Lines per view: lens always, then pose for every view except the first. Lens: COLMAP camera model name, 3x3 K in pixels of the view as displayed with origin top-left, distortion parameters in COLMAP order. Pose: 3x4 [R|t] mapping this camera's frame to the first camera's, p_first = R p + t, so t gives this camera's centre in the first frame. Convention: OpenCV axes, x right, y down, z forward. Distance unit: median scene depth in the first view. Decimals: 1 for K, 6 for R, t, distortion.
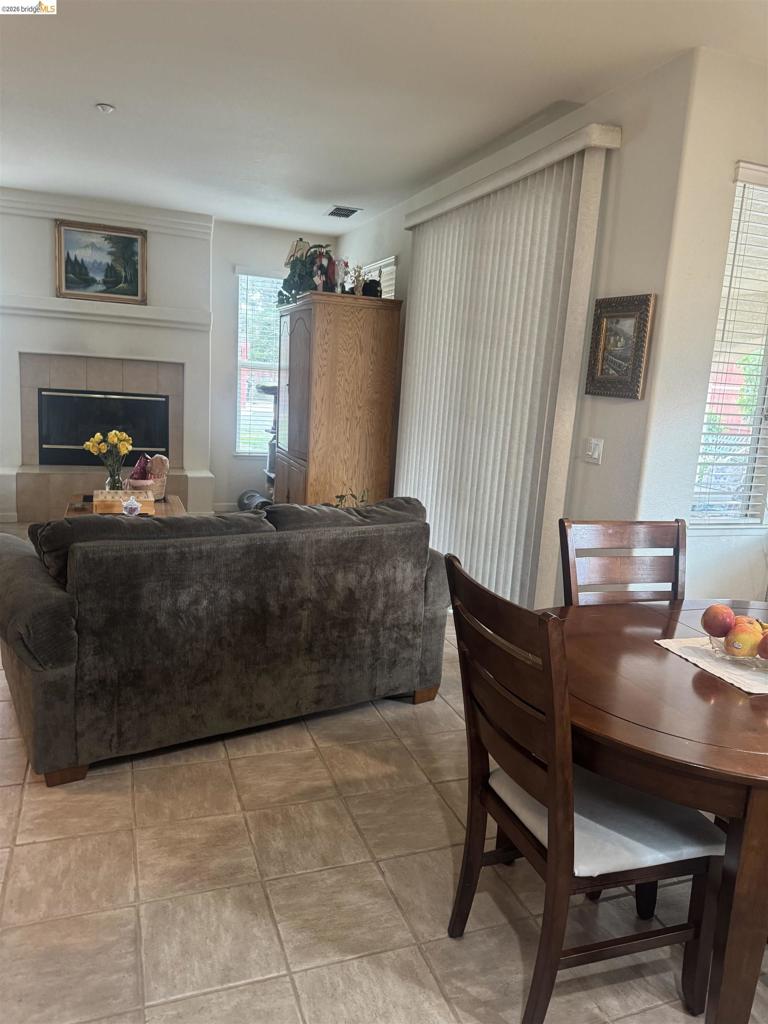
lens RADIAL K [[734.7, 0, 391.6], [0, 734.7, 516.4], [0, 0, 1]] dist [0.057345, -0.078976]
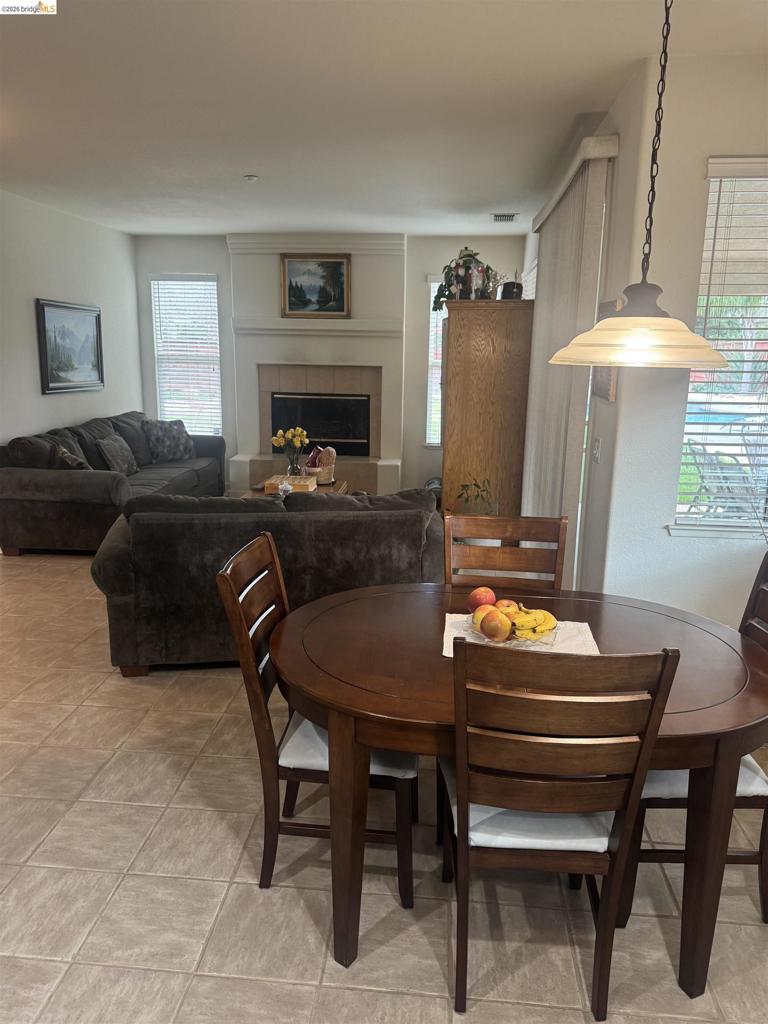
lens RADIAL K [[734.7, 0, 376.3], [0, 734.7, 521.5], [0, 0, 1]] dist [0.057345, -0.078976]
pose [[0.896885, 0.050928, -0.439322, 0.499562], [-0.038969, 0.998584, 0.036203, -0.014319], [0.440544, -0.015350, 0.897600, -0.079486]]
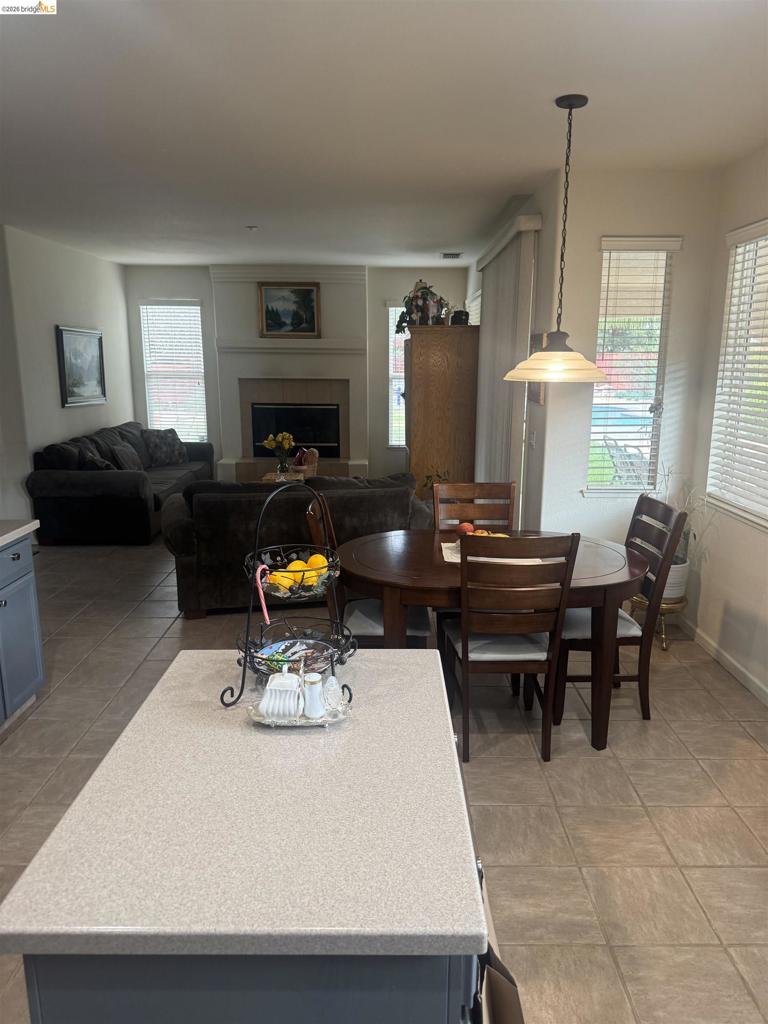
lens RADIAL K [[734.7, 0, 387.4], [0, 734.7, 539.0], [0, 0, 1]] dist [0.057345, -0.078976]
pose [[0.935908, 0.024430, -0.351397, 0.566644], [-0.010056, 0.999039, 0.042672, 0.051614], [0.352102, -0.036404, 0.935253, -0.499578]]
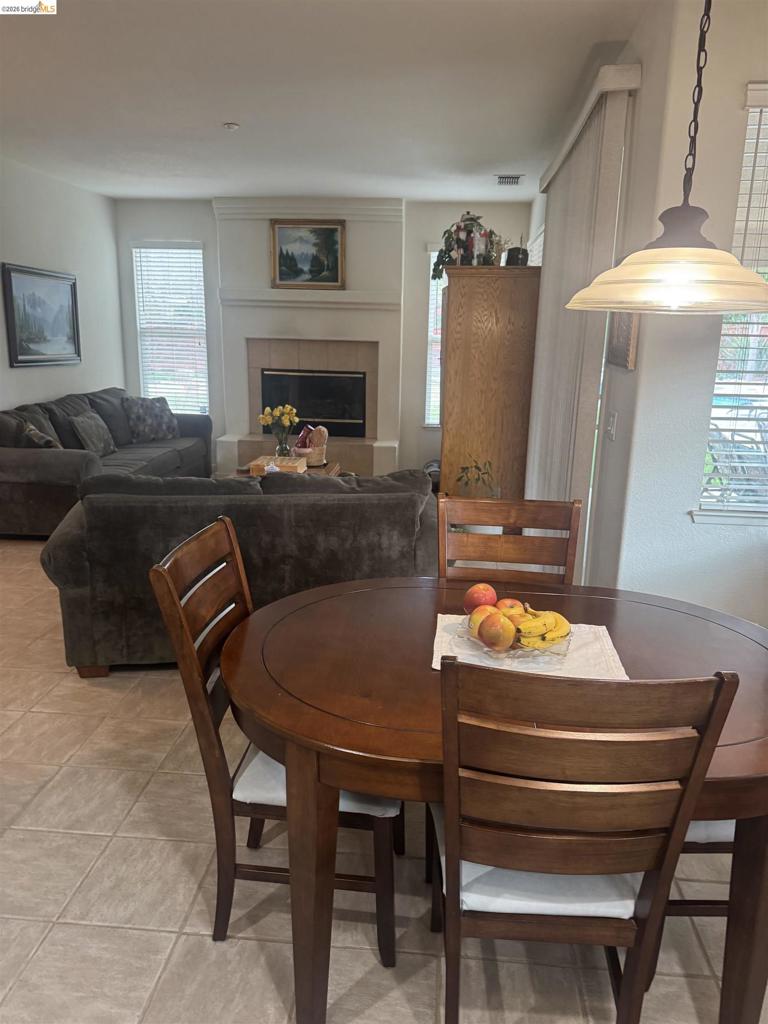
lens RADIAL K [[734.7, 0, 386.4], [0, 734.7, 527.2], [0, 0, 1]] dist [0.057345, -0.078976]
pose [[0.901539, 0.066215, -0.427602, 0.462587], [-0.043146, 0.997053, 0.063428, -0.008950], [0.430542, -0.038733, 0.901739, 0.041900]]
